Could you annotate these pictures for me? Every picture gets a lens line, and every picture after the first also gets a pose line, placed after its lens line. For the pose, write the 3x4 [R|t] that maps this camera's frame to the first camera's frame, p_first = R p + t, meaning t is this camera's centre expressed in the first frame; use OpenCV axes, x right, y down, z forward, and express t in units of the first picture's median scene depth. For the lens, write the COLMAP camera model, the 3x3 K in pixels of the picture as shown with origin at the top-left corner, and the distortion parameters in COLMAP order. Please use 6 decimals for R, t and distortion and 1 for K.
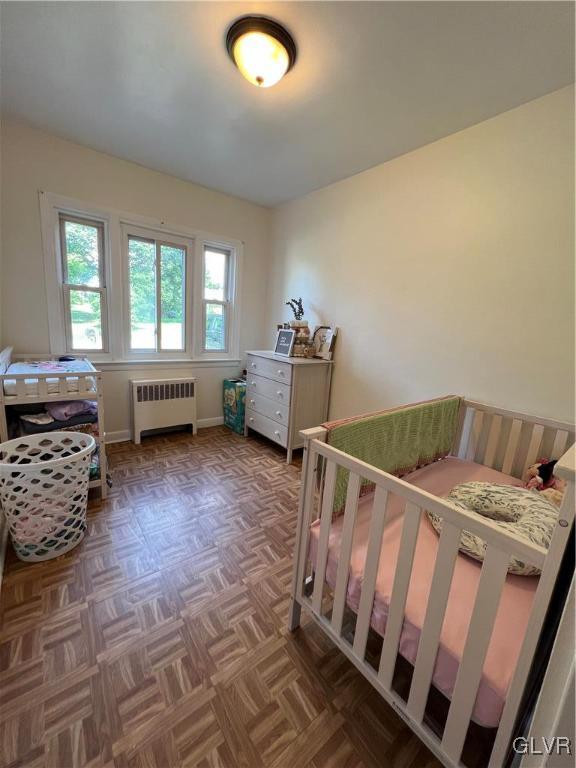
lens RADIAL K [[307.8, 0, 288.0], [0, 307.8, 384.0], [0, 0, 1]] dist [-0.000108, -0.000124]
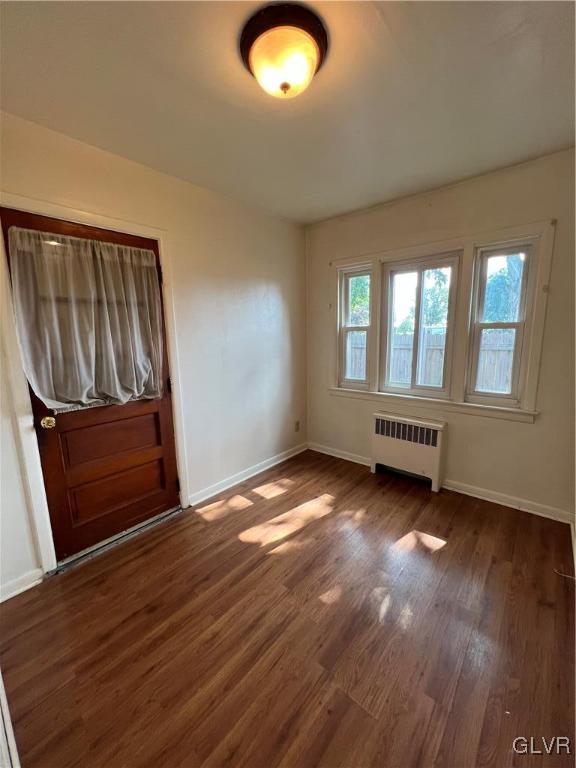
lens RADIAL K [[307.8, 0, 288.0], [0, 307.8, 384.0], [0, 0, 1]] dist [-0.000108, -0.000124]
pose [[0.187760, 0.091331, -0.977960, 0.399594], [-0.163074, 0.984748, 0.060656, -0.108572], [0.968583, 0.148091, 0.199790, 0.455782]]
